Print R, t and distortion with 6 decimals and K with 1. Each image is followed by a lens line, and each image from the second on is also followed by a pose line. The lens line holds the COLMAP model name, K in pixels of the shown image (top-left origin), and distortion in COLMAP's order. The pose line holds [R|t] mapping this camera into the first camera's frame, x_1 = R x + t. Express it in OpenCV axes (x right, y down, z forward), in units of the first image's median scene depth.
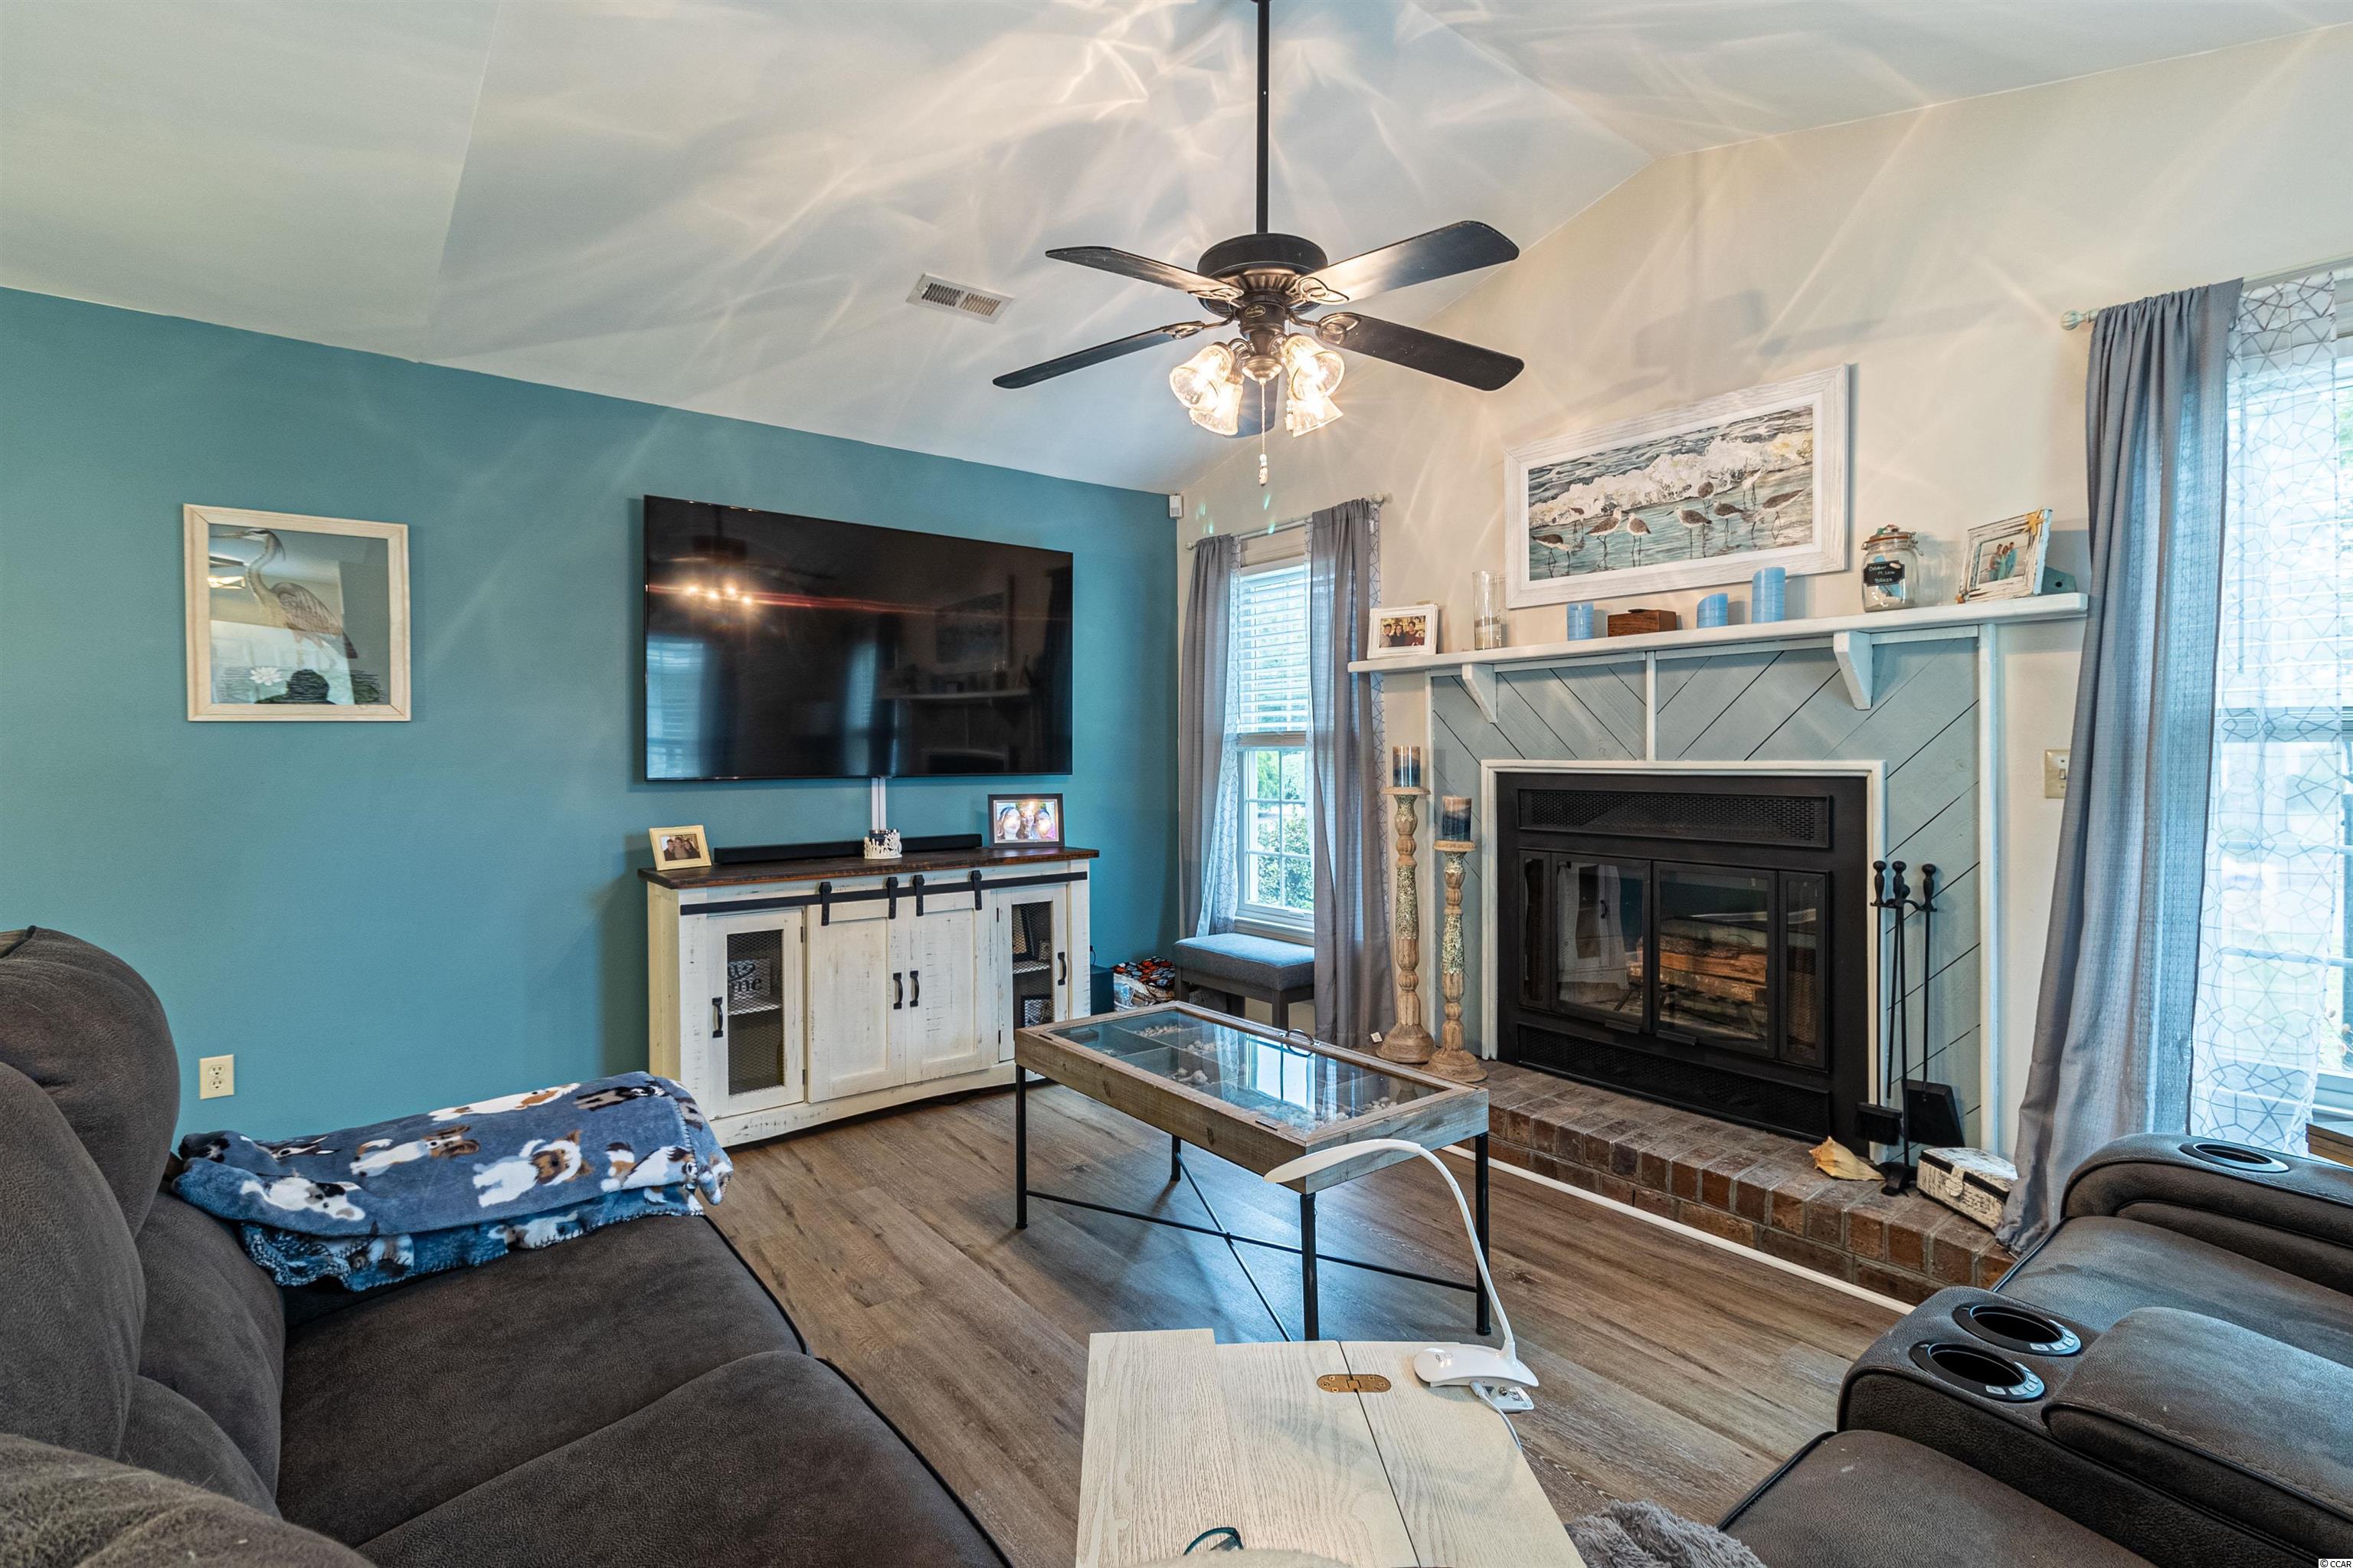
lens RADIAL K [[1081.9, 0, 1182.5], [0, 1081.9, 768.3], [0, 0, 1]] dist [0.007483, -0.000120]
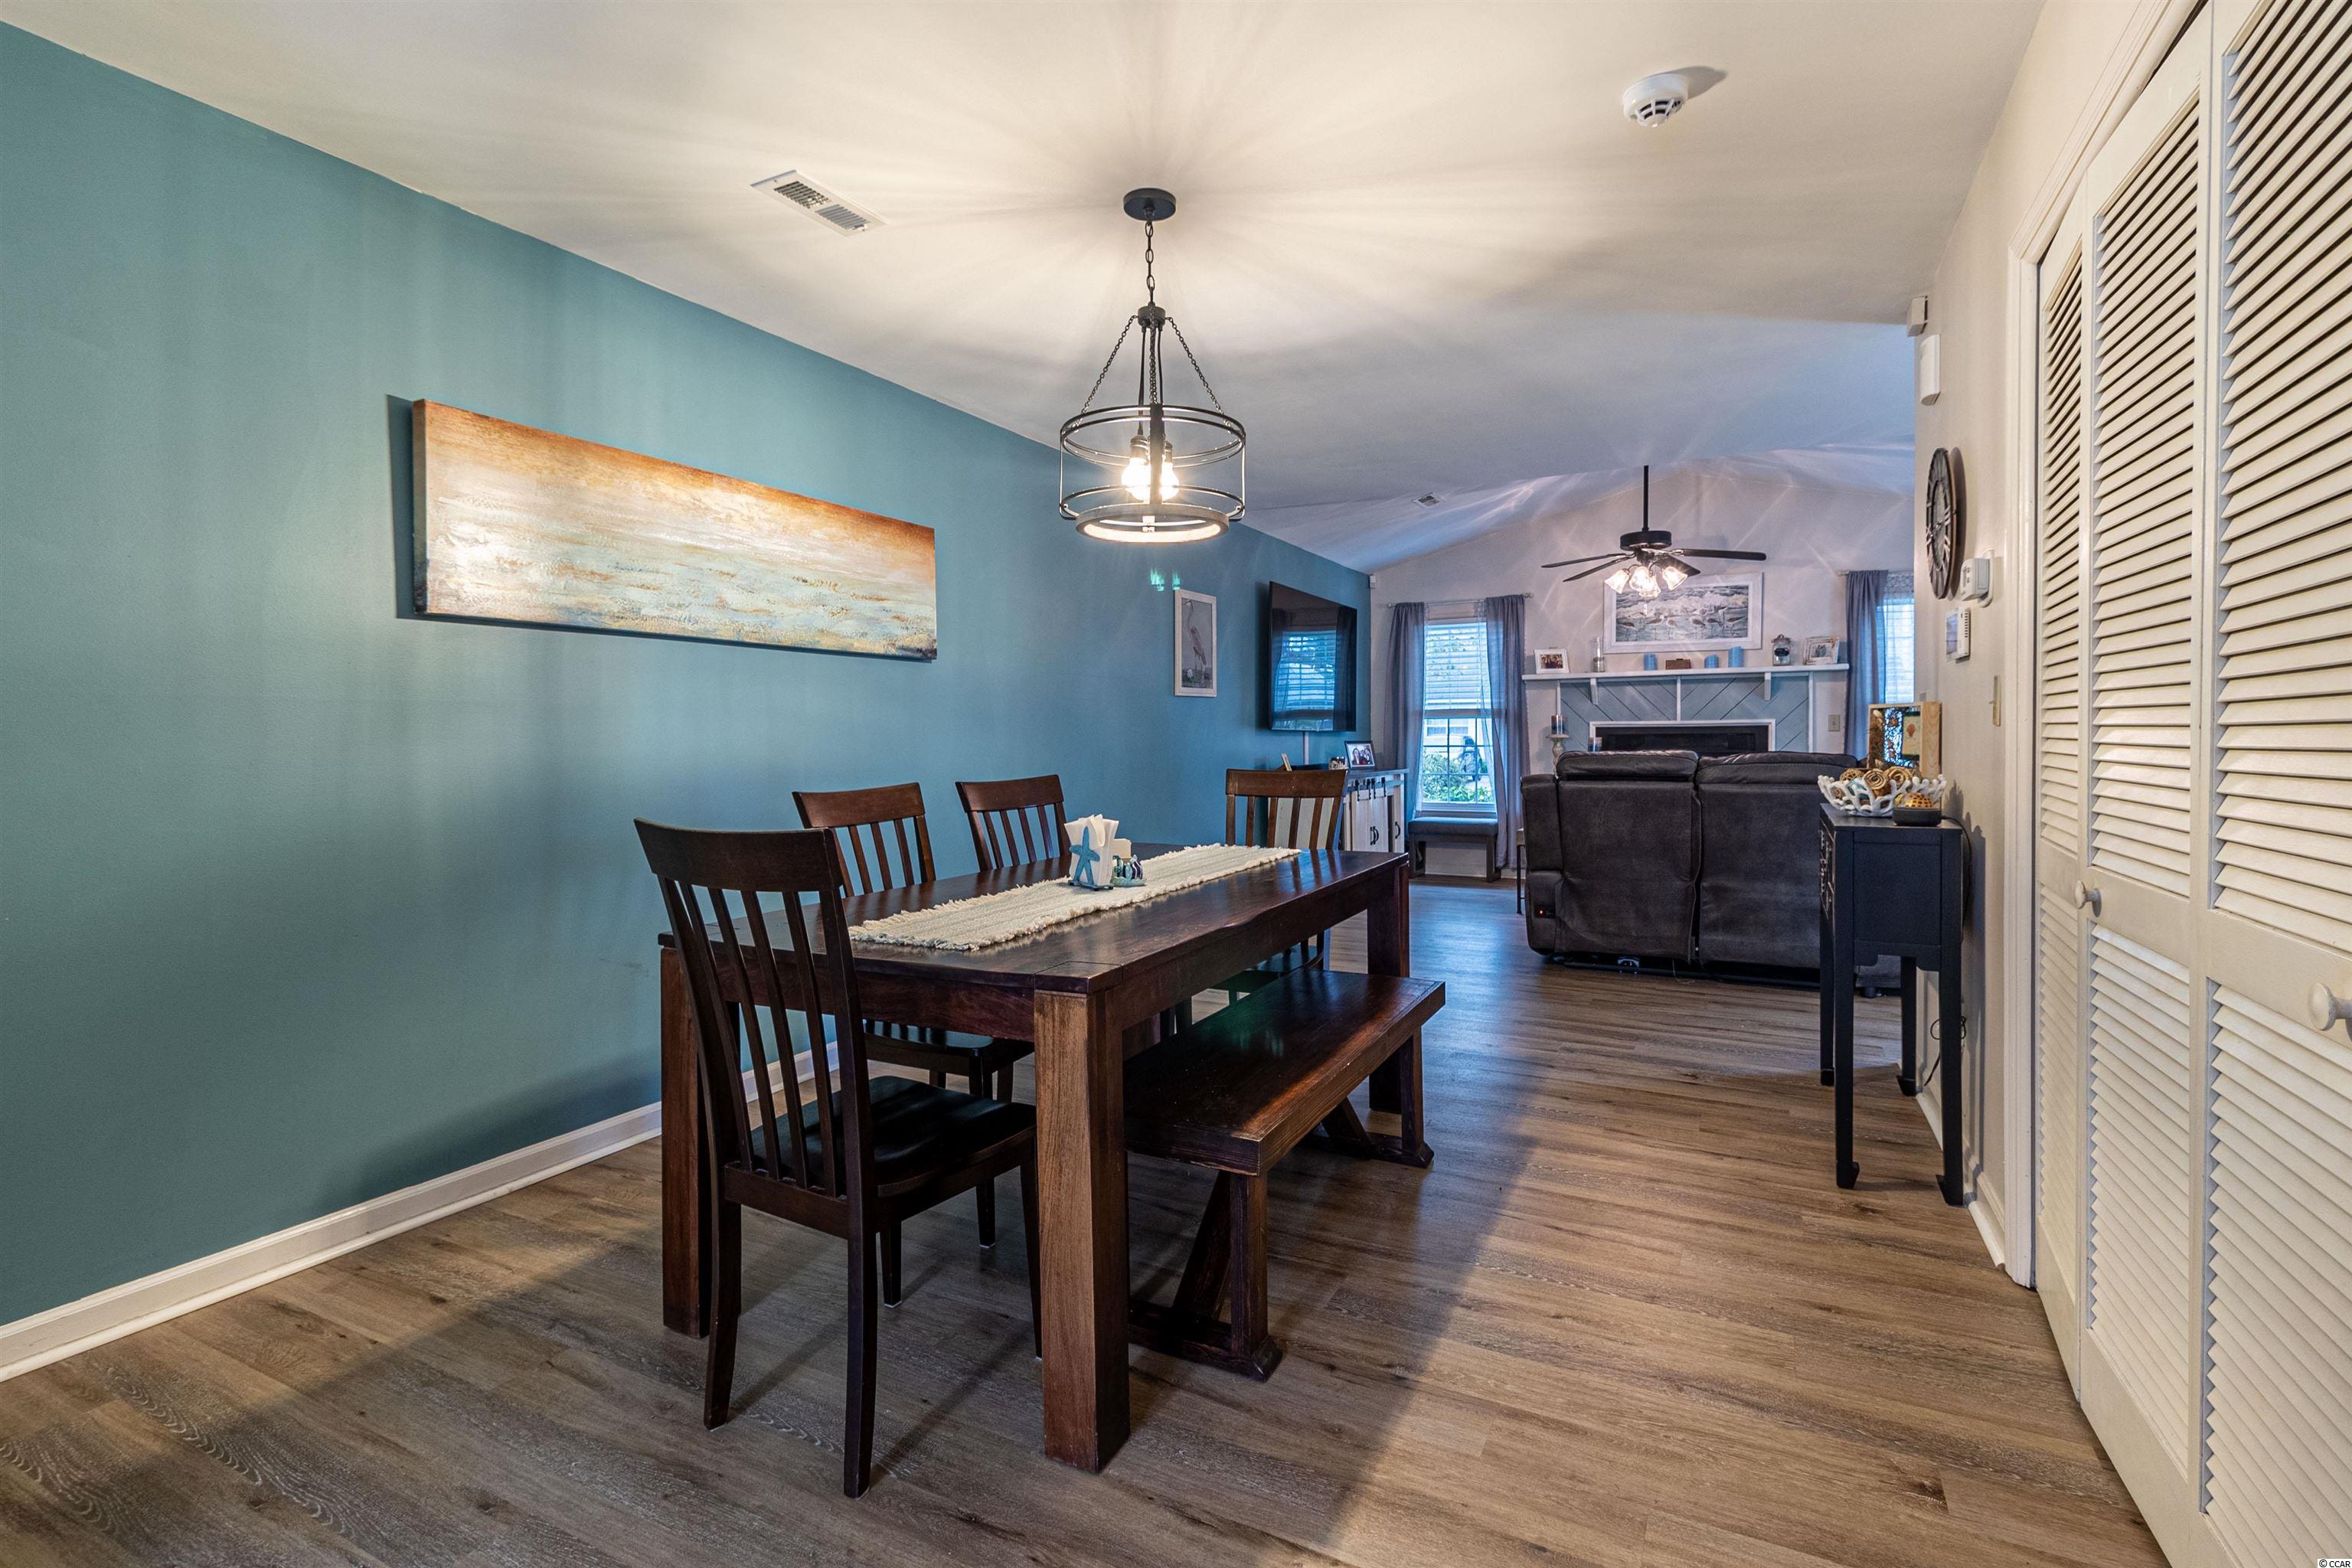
lens RADIAL K [[1081.4, 0, 1180.3], [0, 1081.4, 763.8], [0, 0, 1]] dist [0.007483, -0.000120]
pose [[0.907680, -0.015543, 0.419376, -1.629321], [0.010571, 0.999844, 0.014178, 0.043423], [-0.419530, -0.008436, 0.907702, -0.746737]]
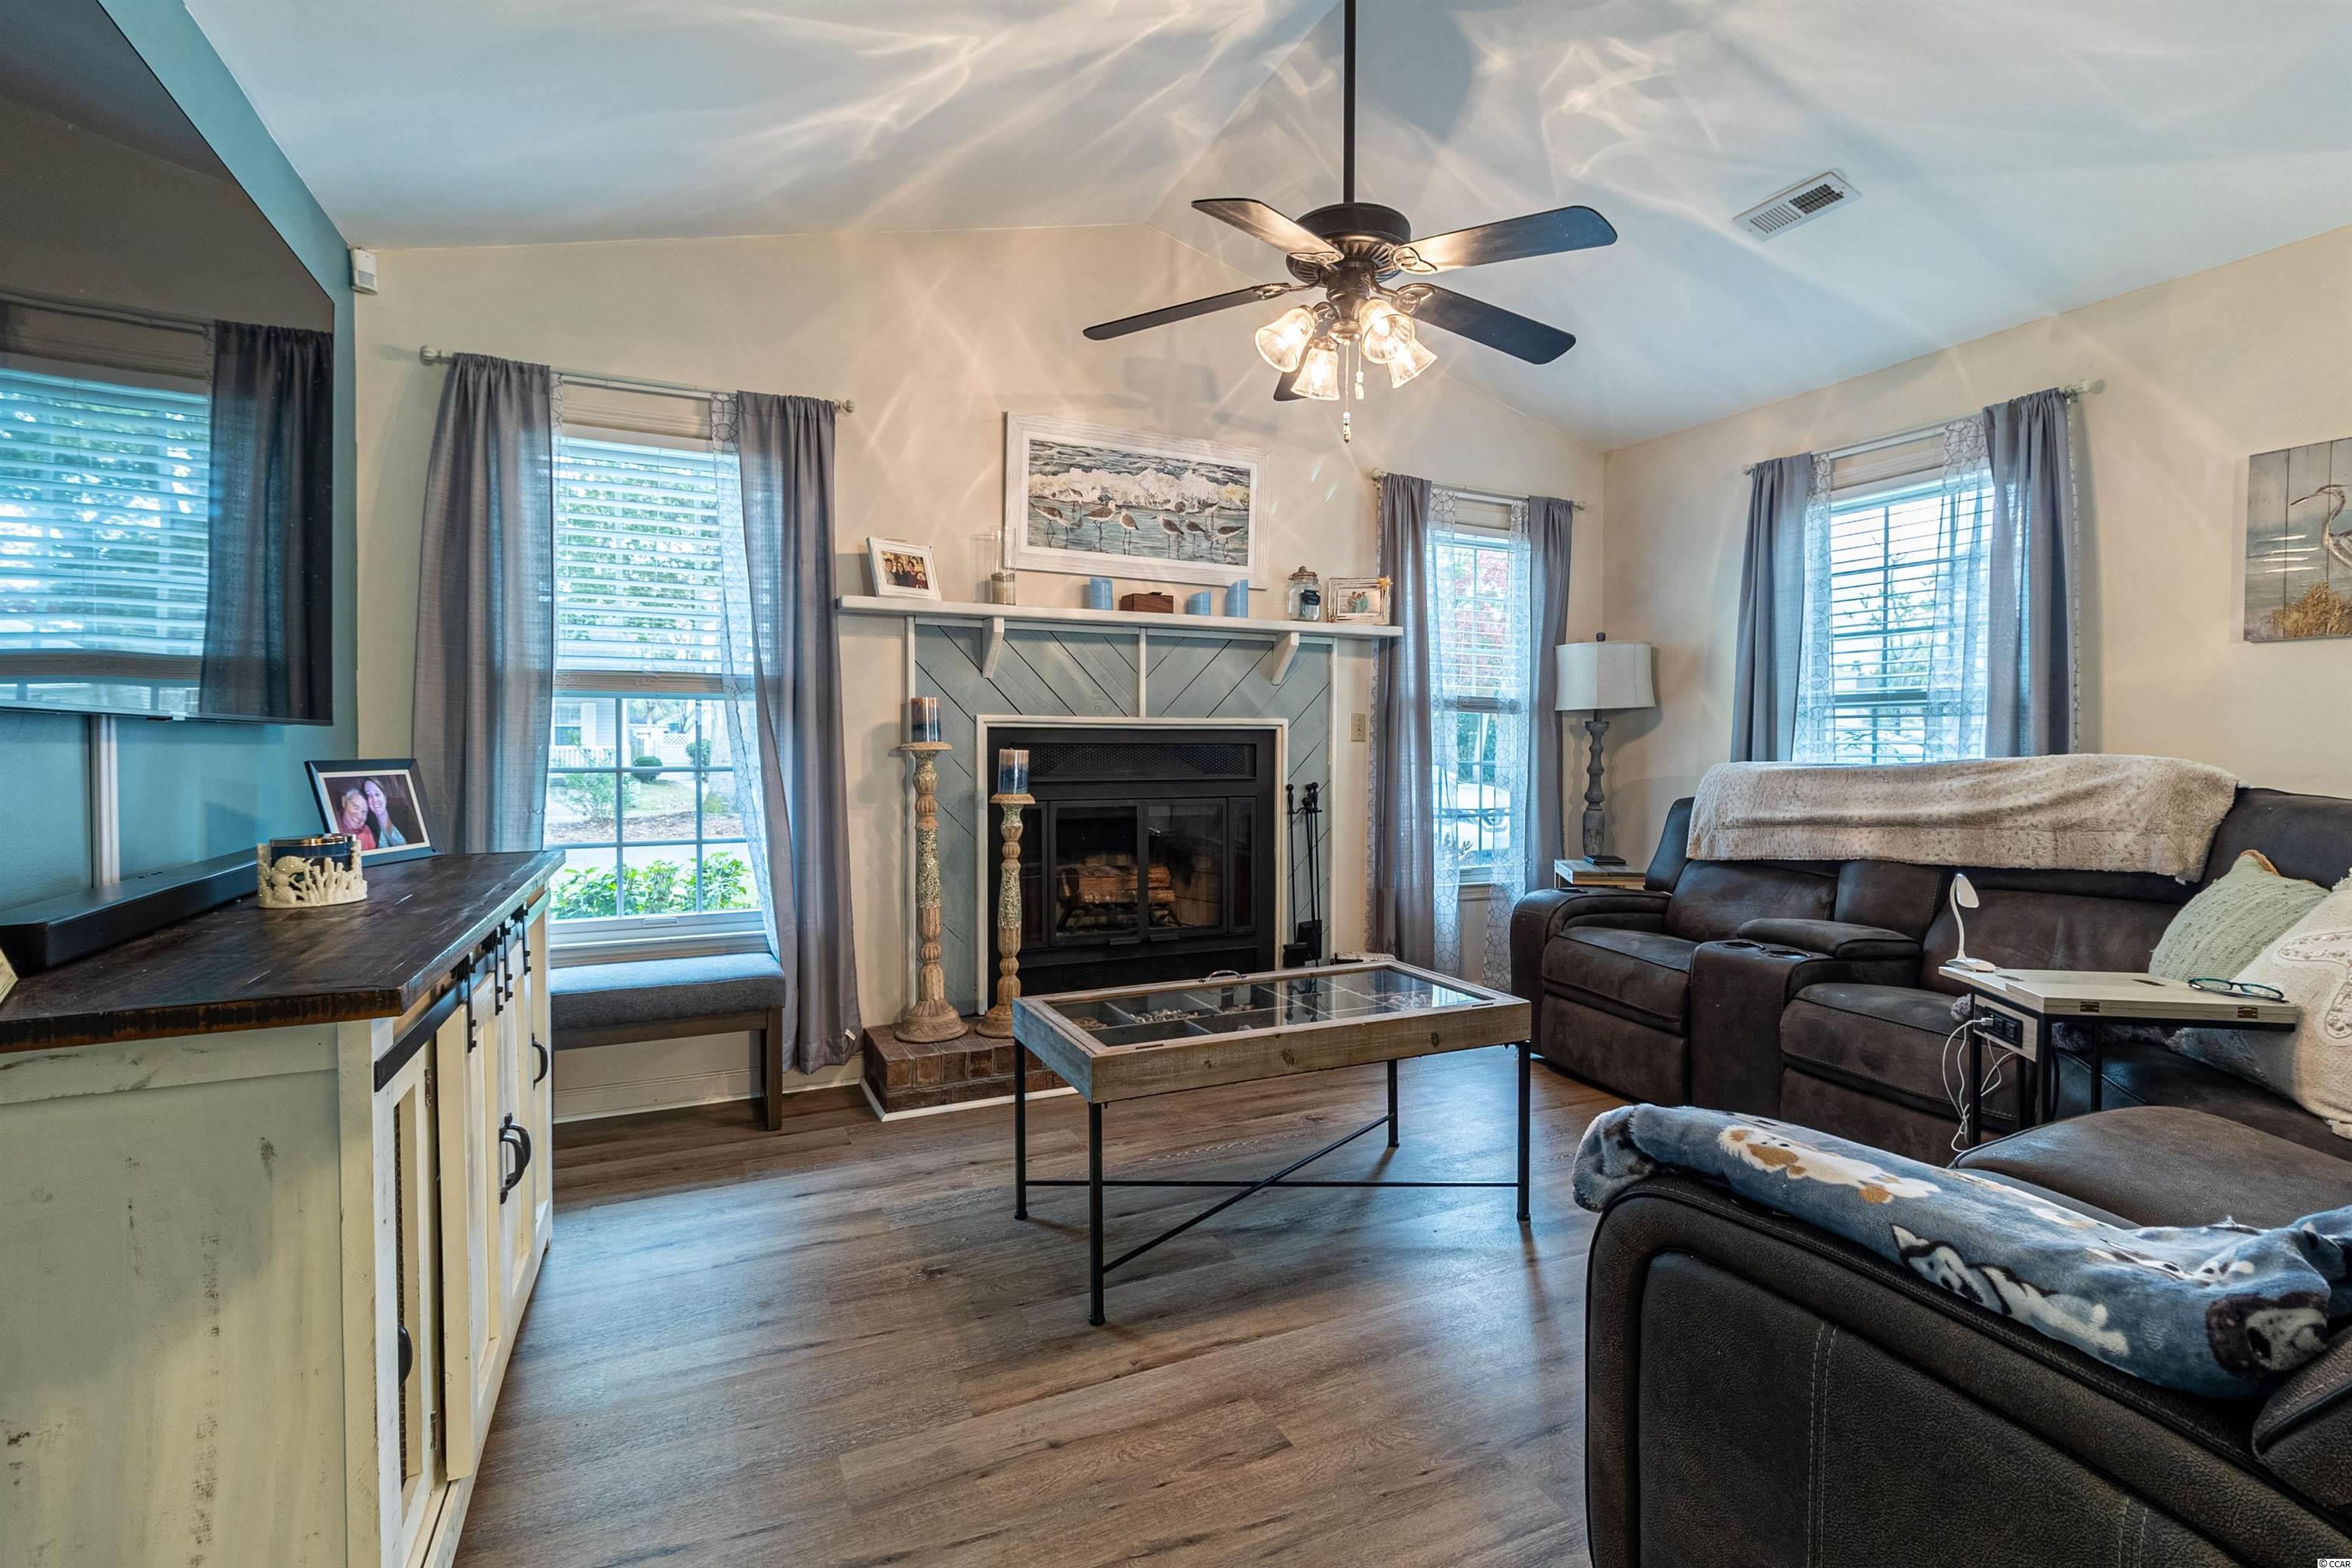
lens RADIAL K [[1081.4, 0, 1201.1], [0, 1081.4, 765.4], [0, 0, 1]] dist [0.007483, -0.000120]
pose [[0.215343, -0.016705, 0.976396, -0.757645], [0.010559, 0.999835, 0.014778, 0.030395], [-0.976481, 0.007127, 0.215484, 0.688240]]
